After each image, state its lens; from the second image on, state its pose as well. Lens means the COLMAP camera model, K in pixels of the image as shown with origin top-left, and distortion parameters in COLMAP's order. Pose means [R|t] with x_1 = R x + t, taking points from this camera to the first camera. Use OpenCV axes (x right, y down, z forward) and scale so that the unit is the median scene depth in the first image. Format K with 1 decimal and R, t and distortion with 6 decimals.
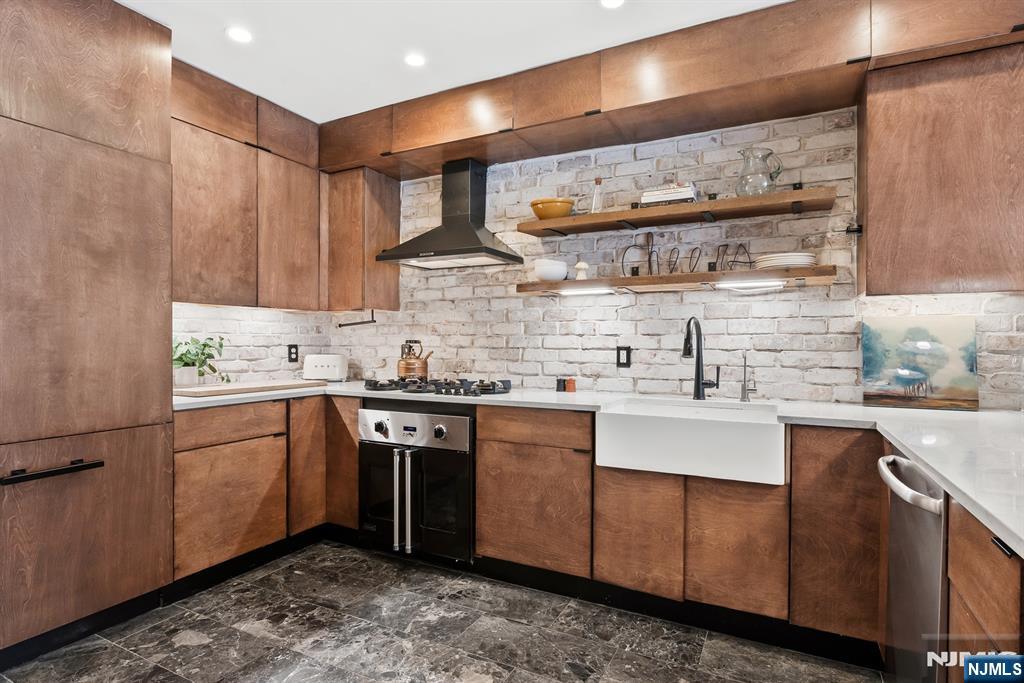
lens RADIAL K [[524.0, 0, 507.9], [0, 524.0, 342.6], [0, 0, 1]] dist [-0.007259, -0.001007]
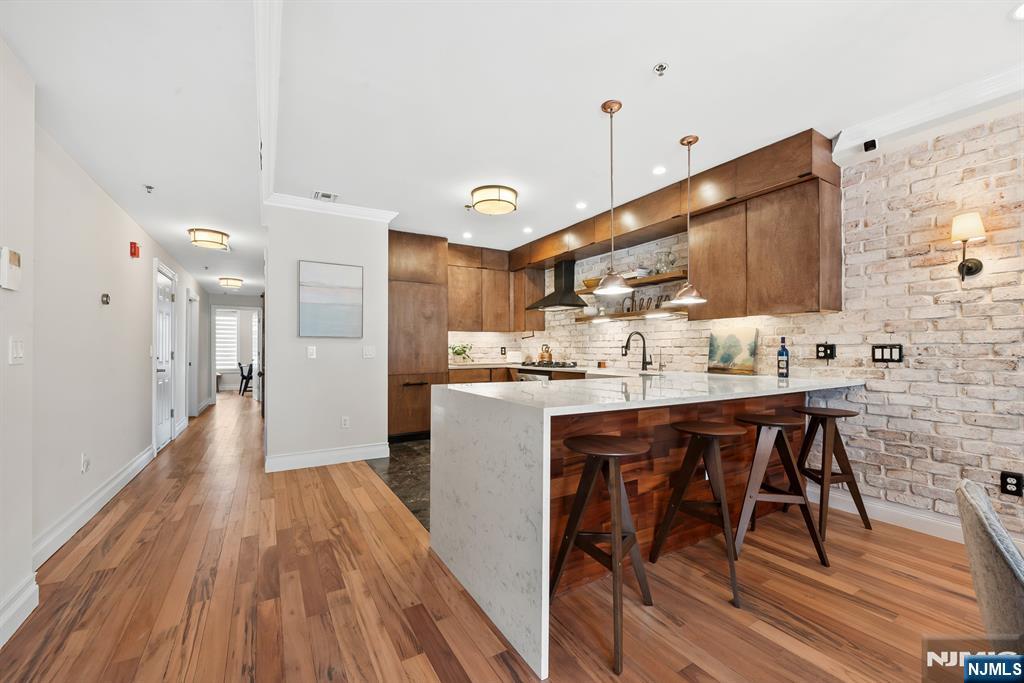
lens RADIAL K [[409.7, 0, 516.3], [0, 409.7, 347.4], [0, 0, 1]] dist [-0.005669, -0.001272]
pose [[0.854307, -0.007883, -0.519710, 0.799928], [0.005157, 0.999964, -0.006690, 0.024351], [0.519744, 0.003035, 0.854317, -0.696491]]
